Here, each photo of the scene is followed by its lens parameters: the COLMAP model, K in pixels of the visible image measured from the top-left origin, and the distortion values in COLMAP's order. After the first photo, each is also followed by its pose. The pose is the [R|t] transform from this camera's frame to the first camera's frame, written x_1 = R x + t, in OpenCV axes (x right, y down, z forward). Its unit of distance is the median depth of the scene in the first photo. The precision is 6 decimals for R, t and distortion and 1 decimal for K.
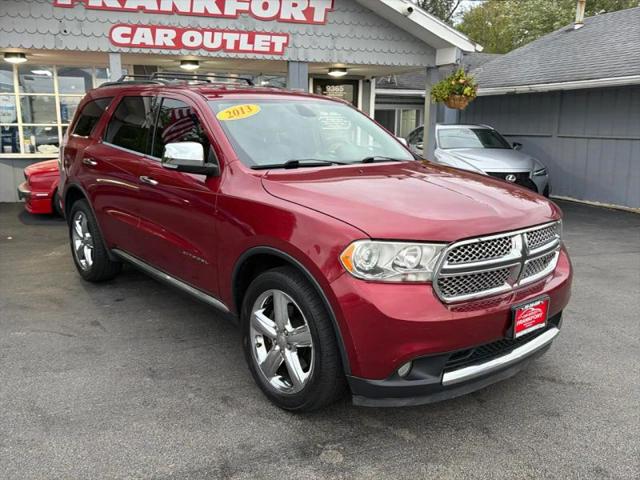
lens RADIAL K [[568.2, 0, 317.9], [0, 568.2, 241.4], [0, 0, 1]] dist [0.104627, -0.197640]
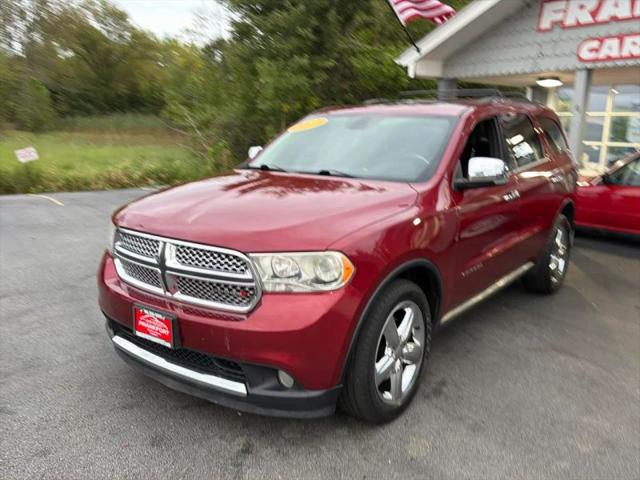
lens RADIAL K [[570.7, 0, 318.3], [0, 570.7, 240.4], [0, 0, 1]] dist [0.072792, -0.125122]
pose [[0.233133, 0.188345, -0.954031, 0.498460], [-0.227432, 0.964416, 0.134818, -0.077039], [0.945475, 0.185547, 0.267673, 0.359369]]
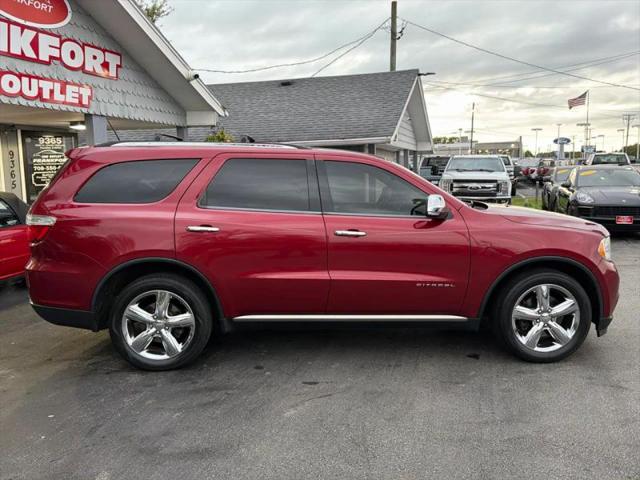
lens RADIAL K [[568.2, 0, 317.9], [0, 568.2, 241.4], [0, 0, 1]] dist [0.104627, -0.197640]
pose [[0.607068, -0.117603, 0.785900, -0.614645], [0.185391, 0.982657, 0.003841, -0.054488], [-0.772722, 0.143368, 0.618342, 0.188558]]
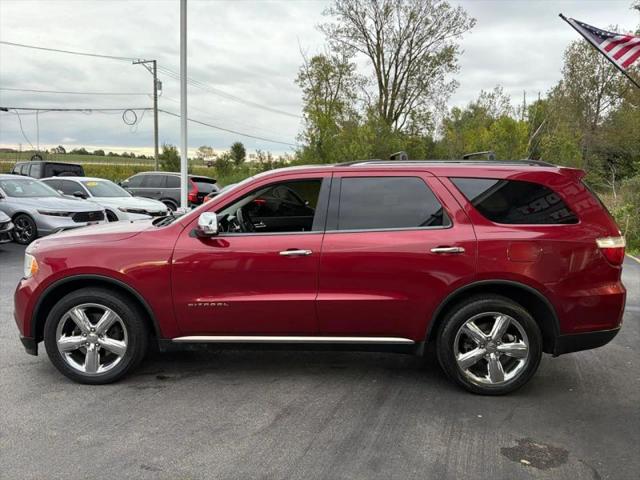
lens RADIAL K [[566.0, 0, 310.1], [0, 566.0, 251.5], [0, 0, 1]] dist [0.104121, -0.212506]
pose [[-0.666640, 0.076788, -0.741414, 0.420445], [-0.183620, 0.947108, 0.263194, -0.230780], [0.722409, 0.311594, -0.617280, 1.003099]]
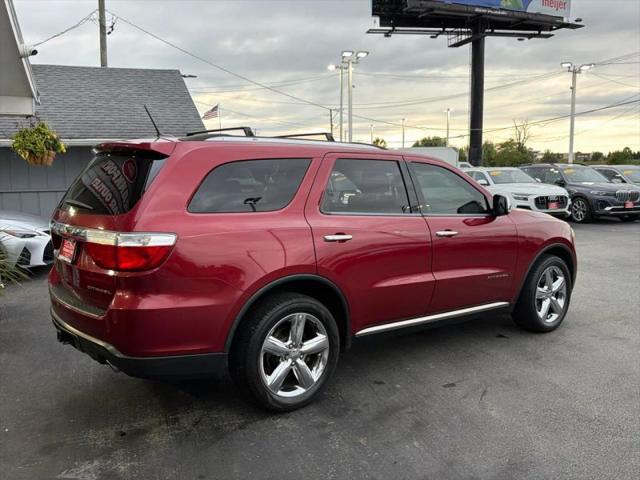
lens RADIAL K [[568.2, 0, 317.9], [0, 568.2, 241.4], [0, 0, 1]] dist [0.104627, -0.197640]
pose [[0.034861, -0.131335, 0.990725, -0.731067], [0.216078, 0.968870, 0.120835, -0.144815], [-0.975754, 0.209861, 0.062154, 0.605091]]
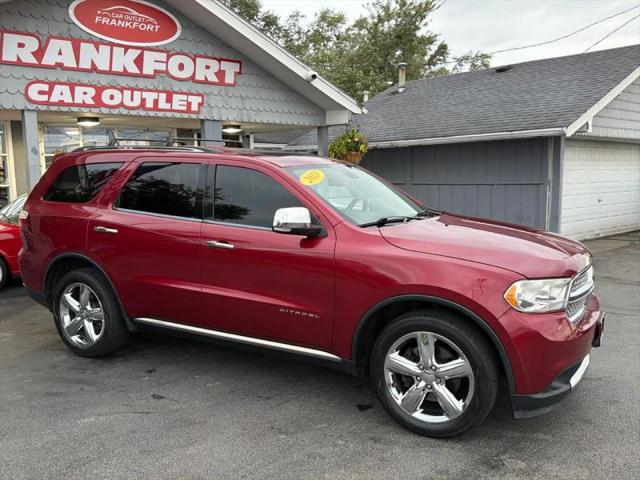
lens RADIAL K [[568.2, 0, 317.9], [0, 568.2, 241.4], [0, 0, 1]] dist [0.104627, -0.197640]
pose [[0.932753, -0.065457, 0.354523, -0.251544], [0.093484, 0.993657, -0.062495, -0.016367], [-0.348184, 0.091435, 0.932956, -0.006121]]
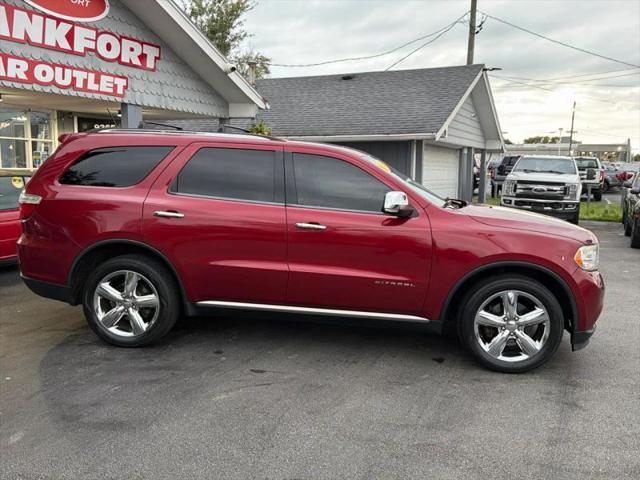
lens RADIAL K [[570.7, 0, 318.3], [0, 570.7, 240.4], [0, 0, 1]] dist [0.072792, -0.125122]
pose [[0.724914, -0.084493, 0.683637, -0.532974], [0.128744, 0.991580, -0.013964, -0.031427], [-0.676701, 0.098136, 0.729688, 0.095029]]
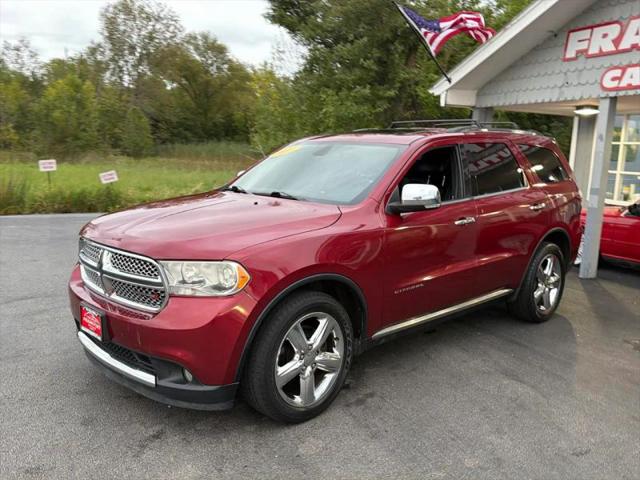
lens RADIAL K [[568.2, 0, 317.9], [0, 568.2, 241.4], [0, 0, 1]] dist [0.104627, -0.197640]
pose [[0.075405, 0.150979, -0.985657, 0.556919], [-0.241593, 0.961786, 0.128840, -0.103122], [0.967444, 0.228412, 0.108999, 0.469836]]
